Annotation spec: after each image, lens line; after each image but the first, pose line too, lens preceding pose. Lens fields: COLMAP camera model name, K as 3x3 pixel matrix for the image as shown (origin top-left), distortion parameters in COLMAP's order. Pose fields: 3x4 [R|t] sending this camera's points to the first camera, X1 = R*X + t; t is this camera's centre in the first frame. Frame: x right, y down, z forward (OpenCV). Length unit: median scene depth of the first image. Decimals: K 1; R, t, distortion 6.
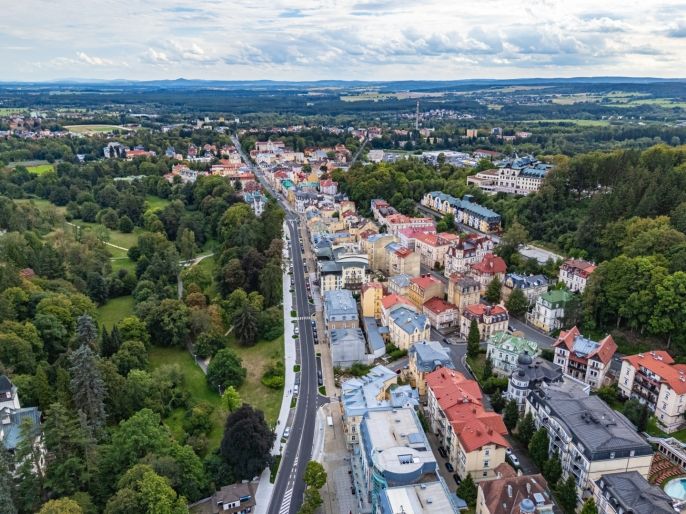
lens RADIAL K [[503.3, 0, 345.2], [0, 503.3, 253.6], [0, 0, 1]] dist [0.069986, -0.064240]
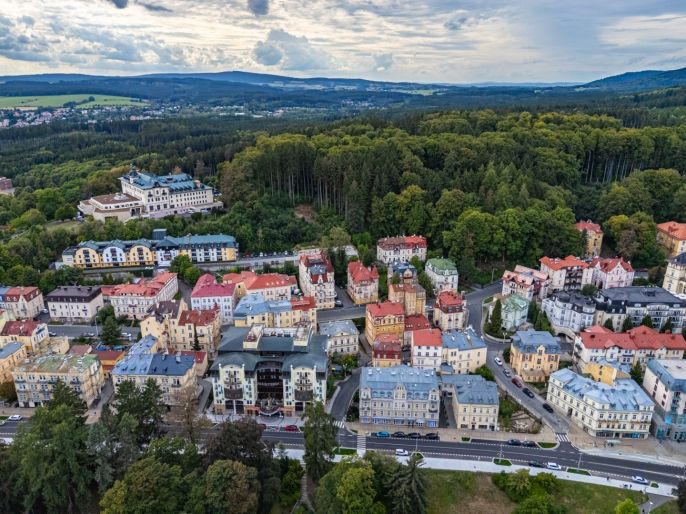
lens RADIAL K [[503.3, 0, 345.2], [0, 503.3, 253.6], [0, 0, 1]] dist [0.069986, -0.064240]
pose [[0.179015, -0.318677, 0.930805, -0.550259], [0.314764, 0.914913, 0.252700, -0.238980], [-0.932136, 0.247747, 0.264092, 0.690675]]
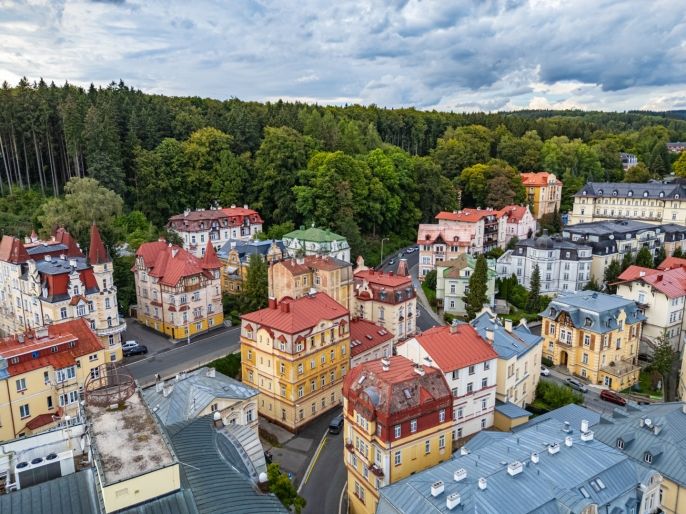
lens RADIAL K [[503.3, 0, 345.2], [0, 503.3, 253.6], [0, 0, 1]] dist [0.069986, -0.064240]
pose [[-0.418207, -0.182747, 0.889779, -0.129344], [0.292458, 0.900304, 0.322368, -0.070880], [-0.859983, 0.395039, -0.323068, 0.912074]]
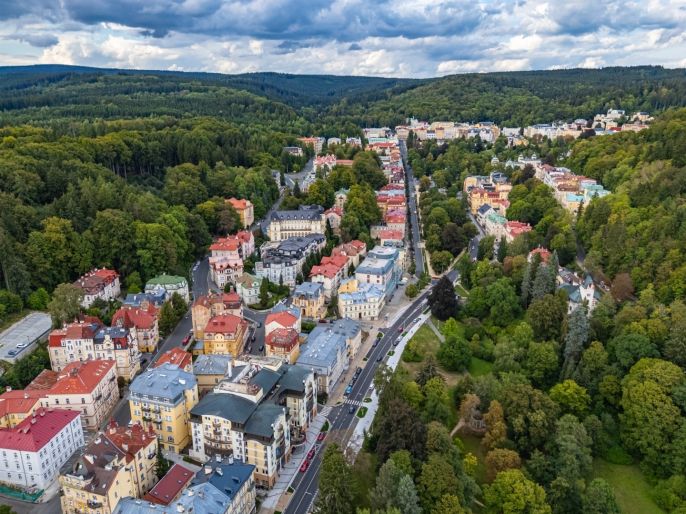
lens RADIAL K [[503.3, 0, 345.2], [0, 503.3, 253.6], [0, 0, 1]] dist [0.069986, -0.064240]
pose [[-0.910094, -0.131017, 0.393147, -0.302928], [0.125254, 0.817366, 0.562338, -0.433532], [-0.395020, 0.561023, -0.727469, 1.268159]]
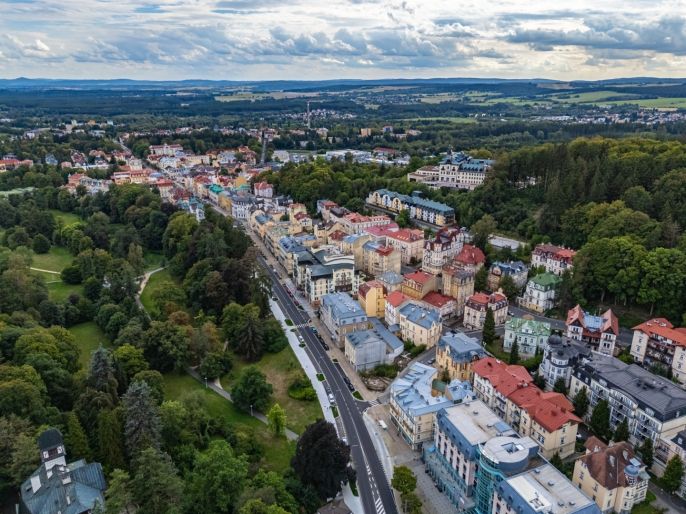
lens RADIAL K [[503.3, 0, 345.2], [0, 503.3, 253.6], [0, 0, 1]] dist [0.069986, -0.064240]
pose [[0.971107, -0.078433, 0.225386, -0.183928], [0.078426, 0.996879, 0.008999, -0.010910], [-0.225389, 0.008937, 0.974228, 0.029188]]
